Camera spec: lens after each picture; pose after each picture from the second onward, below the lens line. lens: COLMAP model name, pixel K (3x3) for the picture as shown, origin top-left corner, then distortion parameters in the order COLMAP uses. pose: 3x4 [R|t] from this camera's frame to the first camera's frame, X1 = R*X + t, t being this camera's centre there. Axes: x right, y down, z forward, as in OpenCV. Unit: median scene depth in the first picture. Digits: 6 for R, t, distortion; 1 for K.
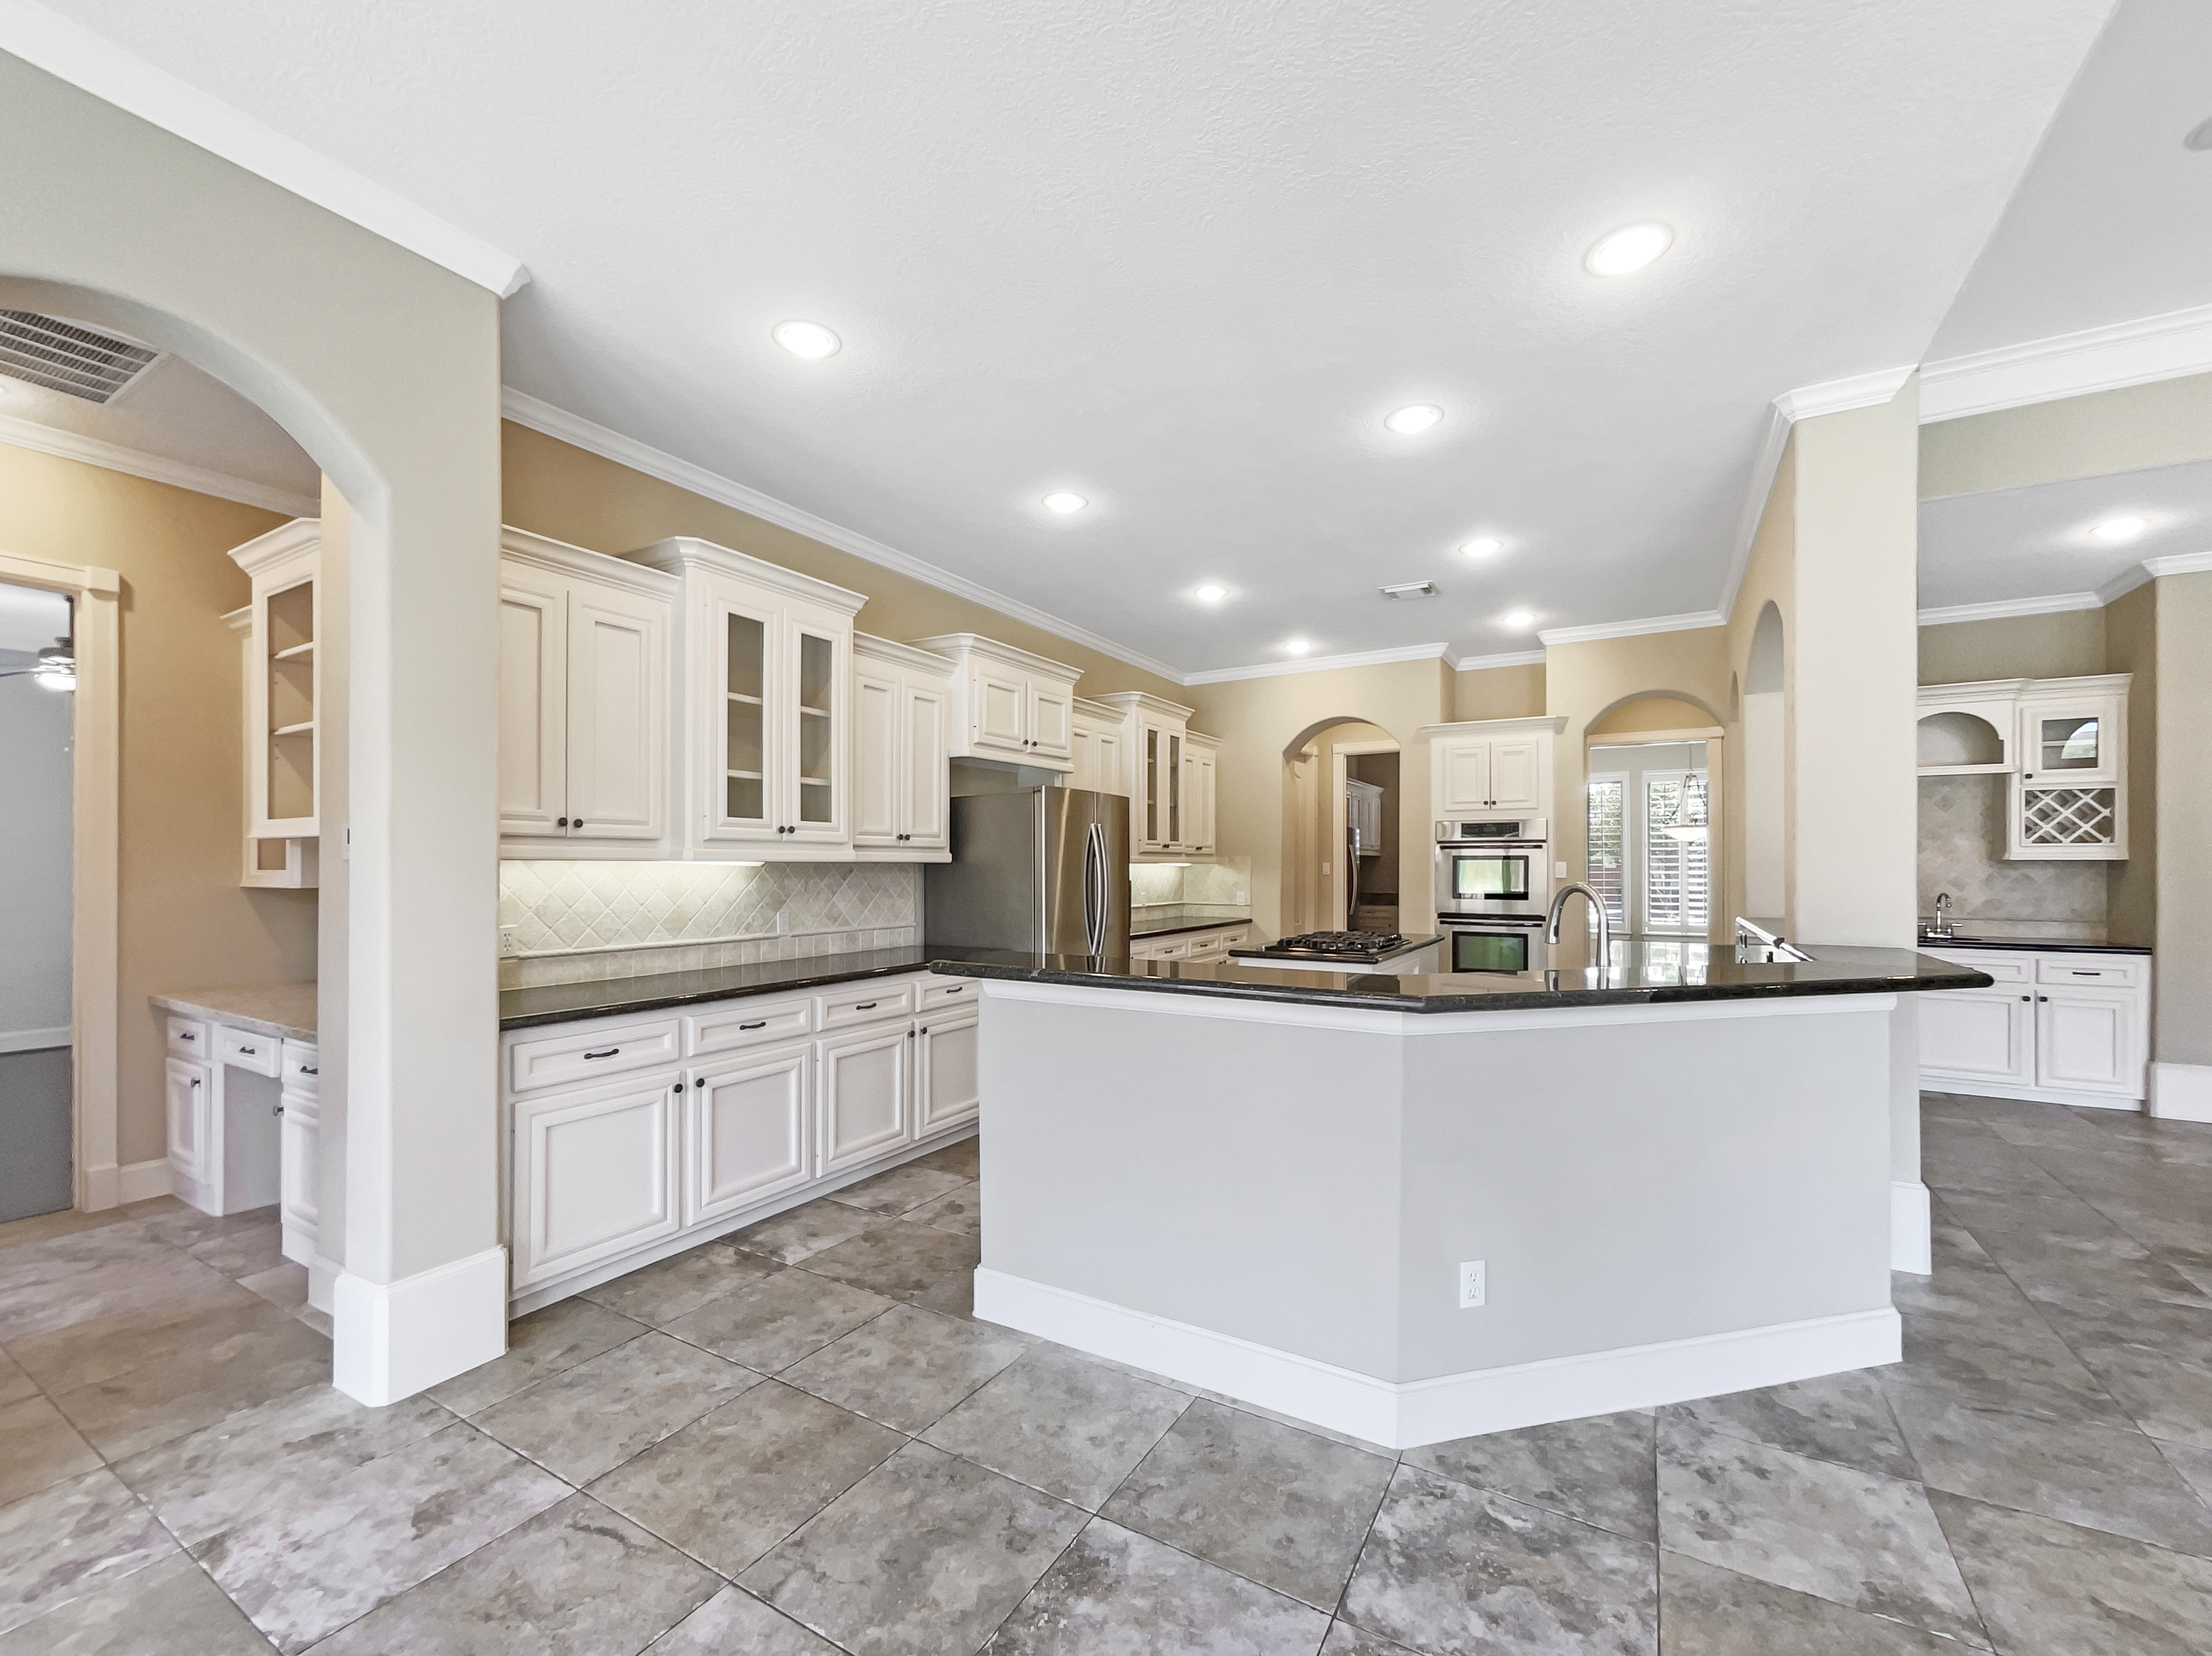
lens RADIAL K [[924.3, 0, 1101.8], [0, 924.3, 861.5], [0, 0, 1]] dist [-0.002881, -0.000072]
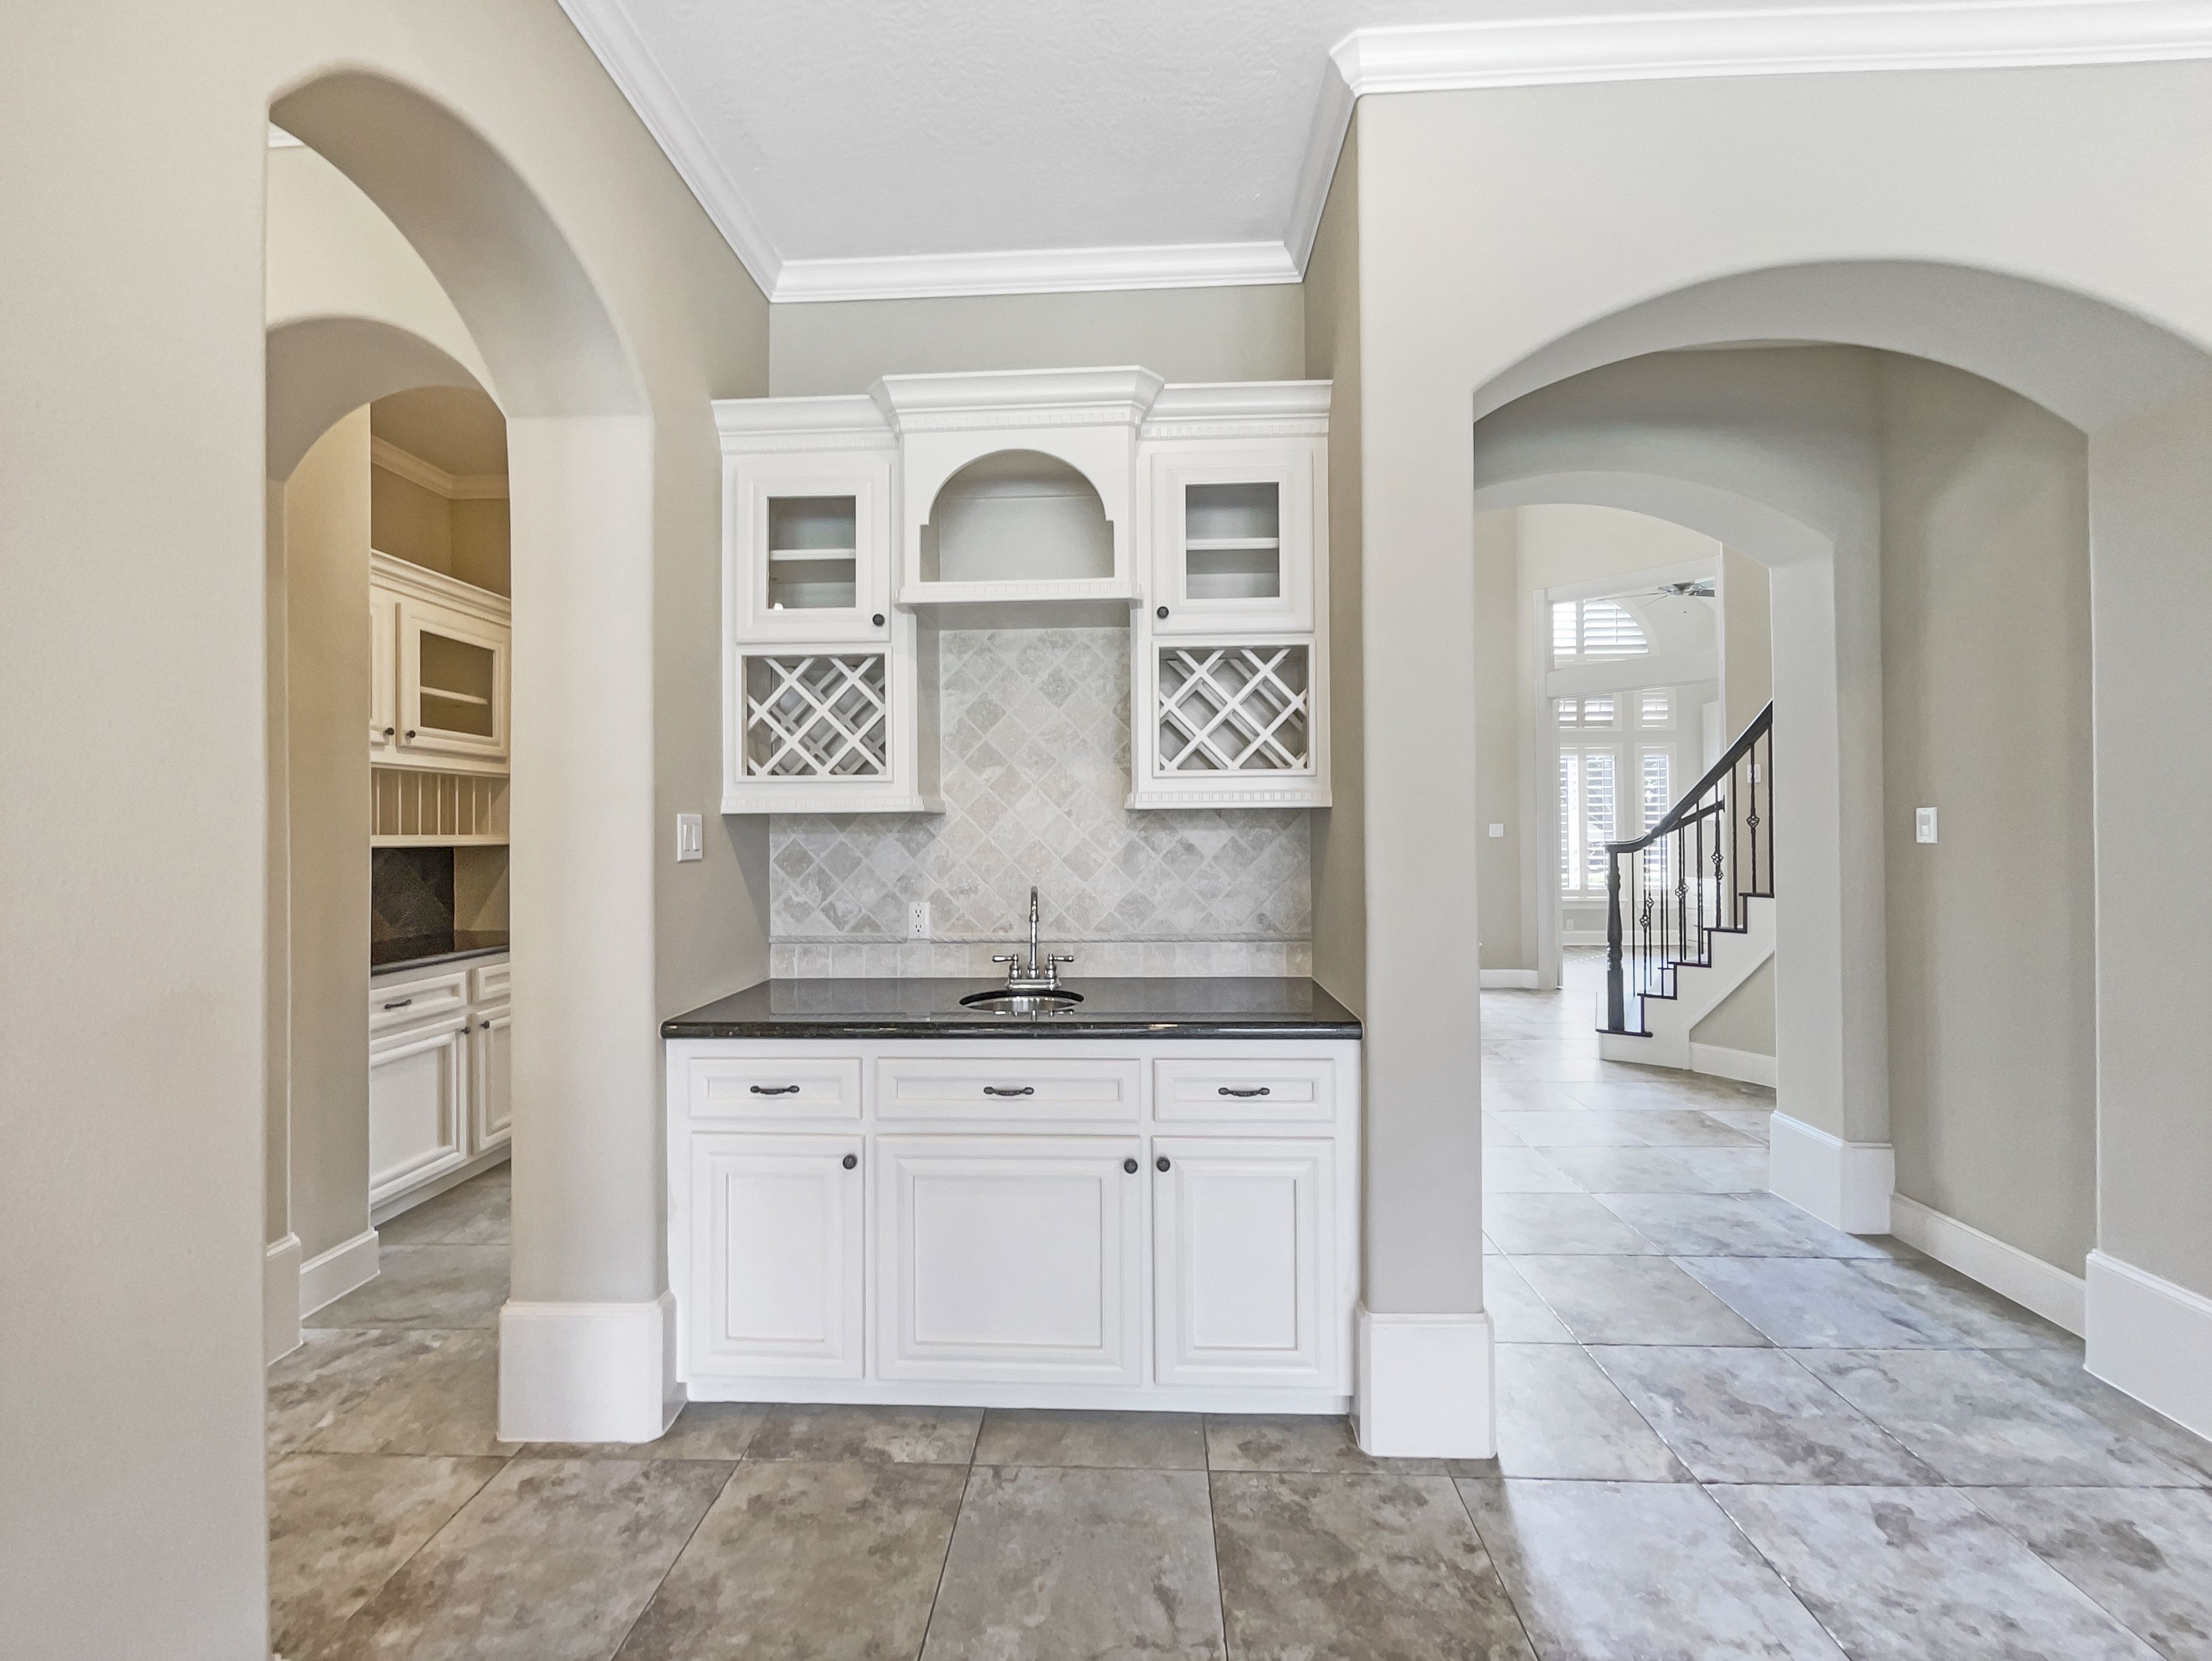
lens RADIAL K [[874.0, 0, 1106.0], [0, 874.0, 830.5], [0, 0, 1]] dist [0.000397, 0.000086]
pose [[0.880530, -0.007697, 0.473927, 1.314713], [0.006302, 0.999970, 0.004532, 0.010572], [-0.473948, -0.001004, 0.880552, 1.092690]]
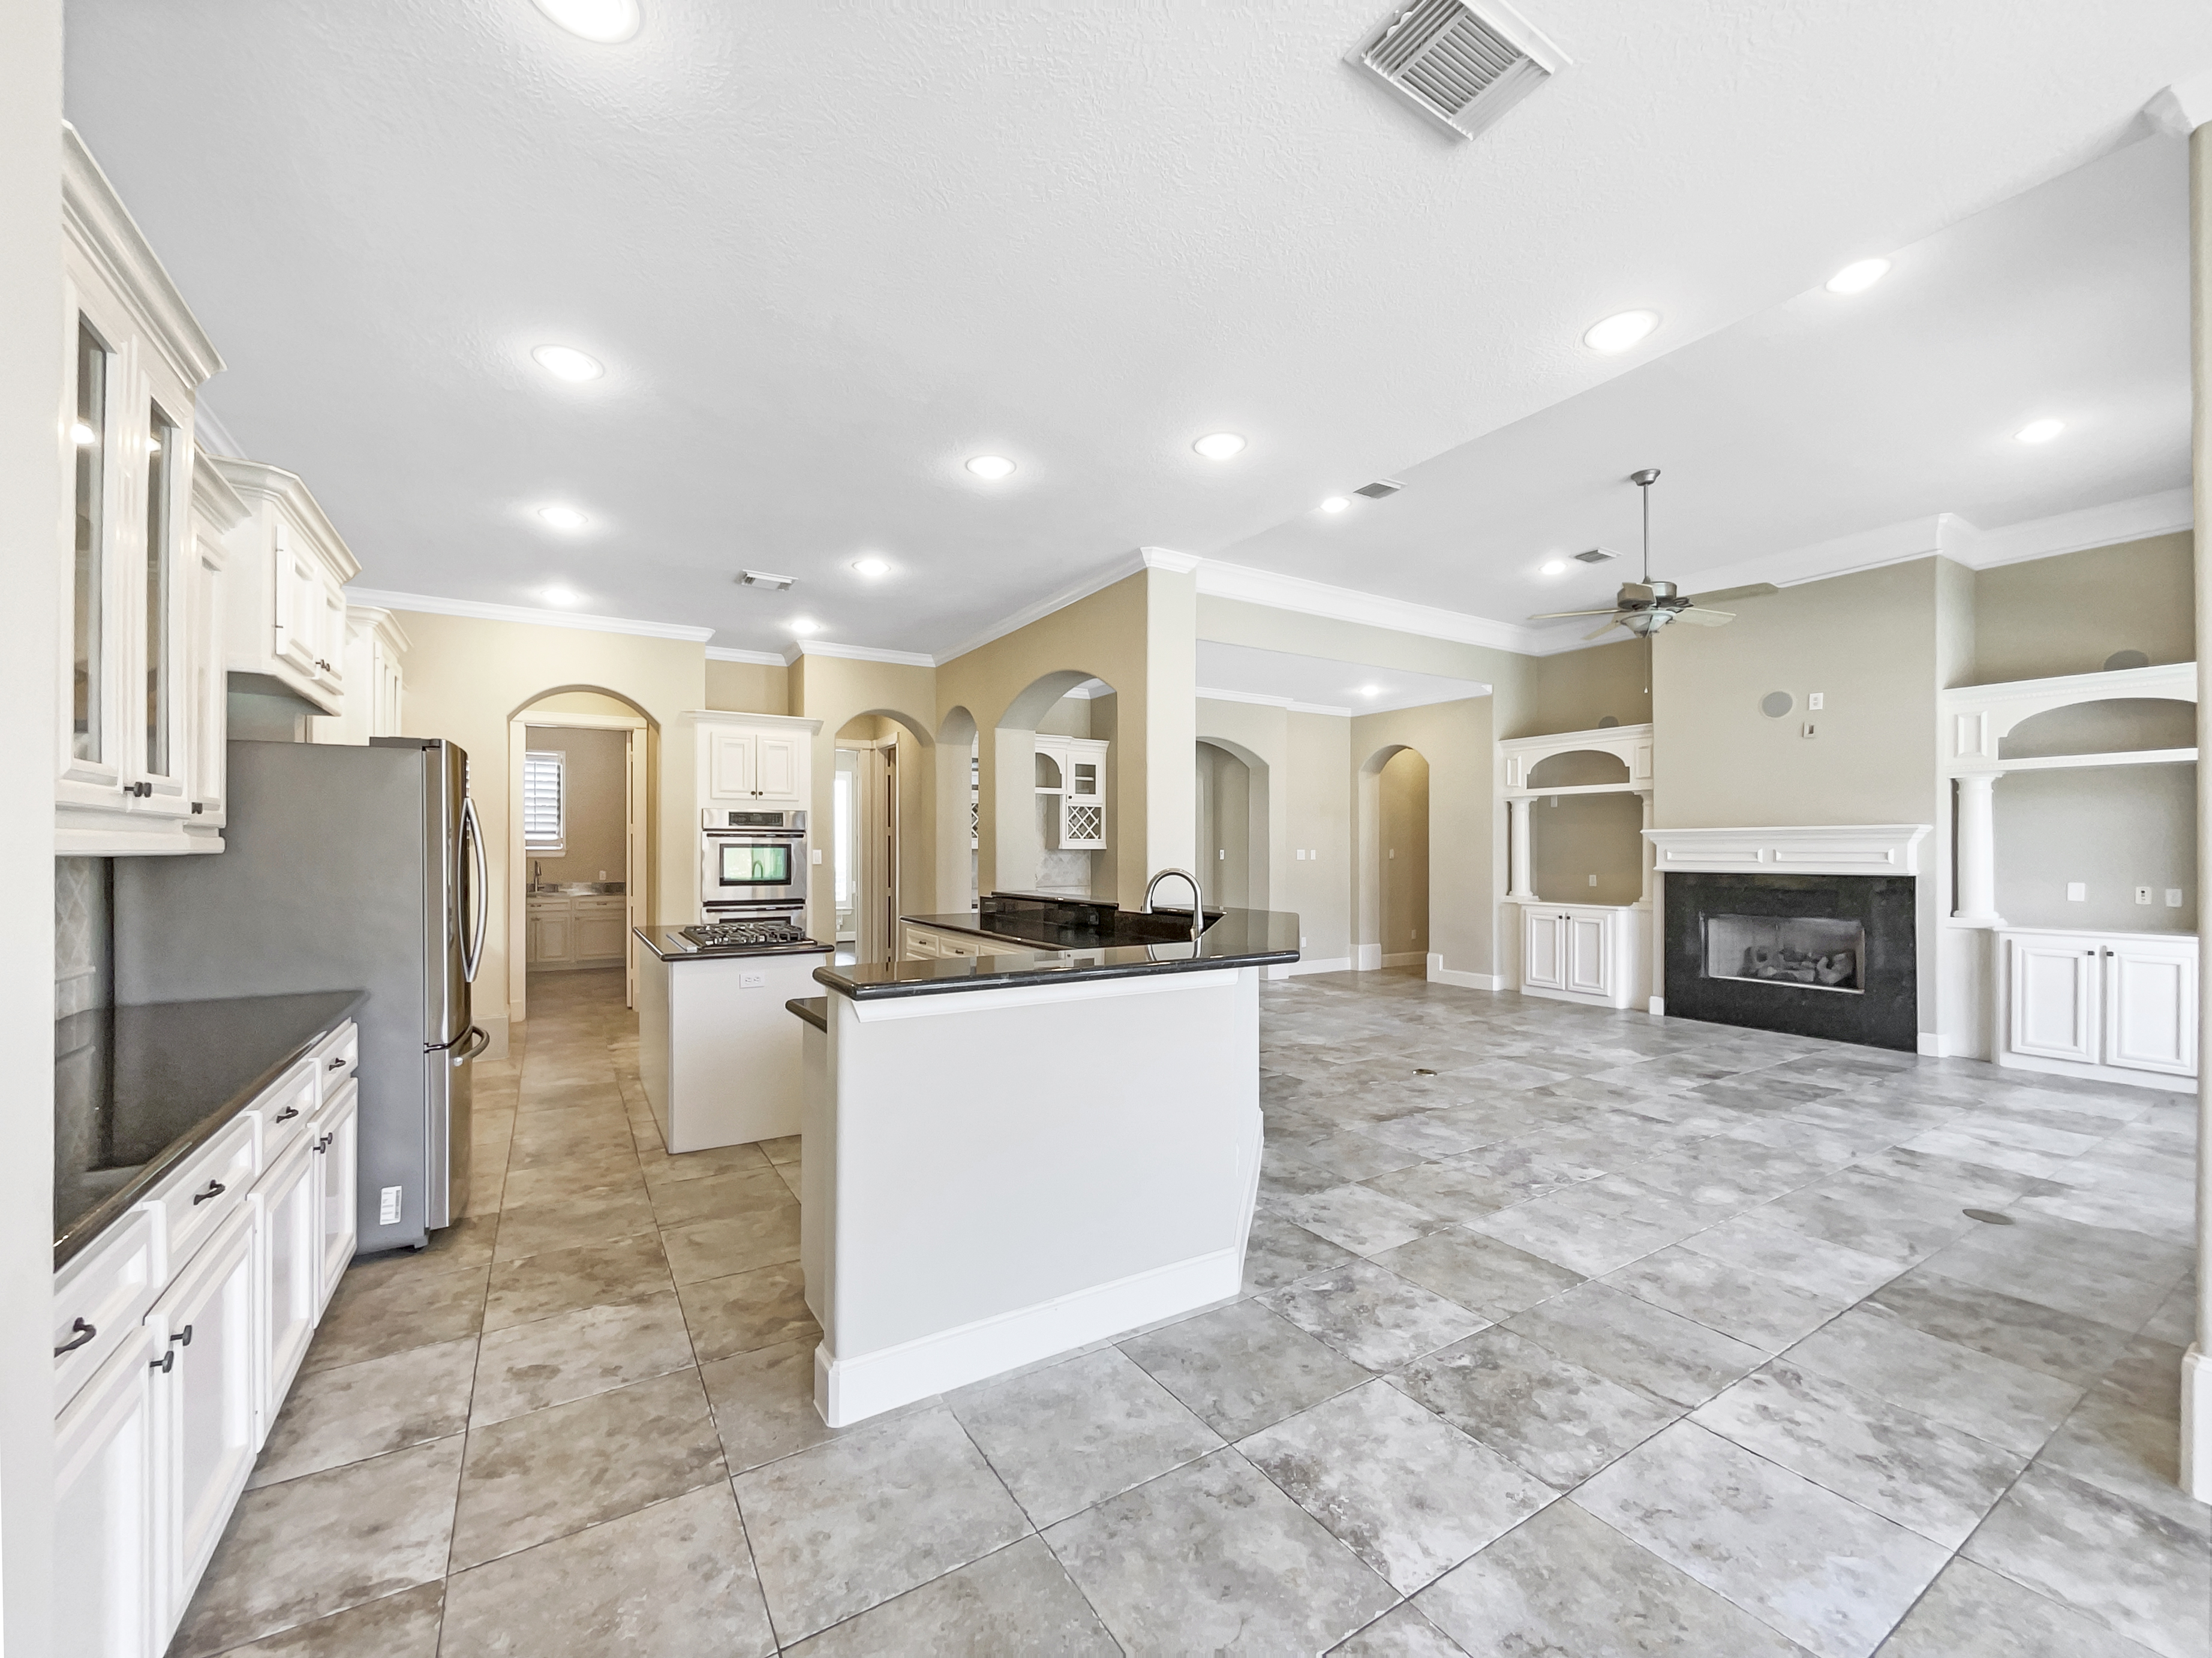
lens RADIAL K [[890.7, 0, 1110.6], [0, 890.7, 856.4], [0, 0, 1]] dist [-0.002905, -0.000234]
pose [[0.454585, -0.006698, 0.890678, -0.593180], [-0.005412, 0.999932, 0.010282, -0.009522], [-0.890687, -0.009494, 0.454518, 0.371569]]
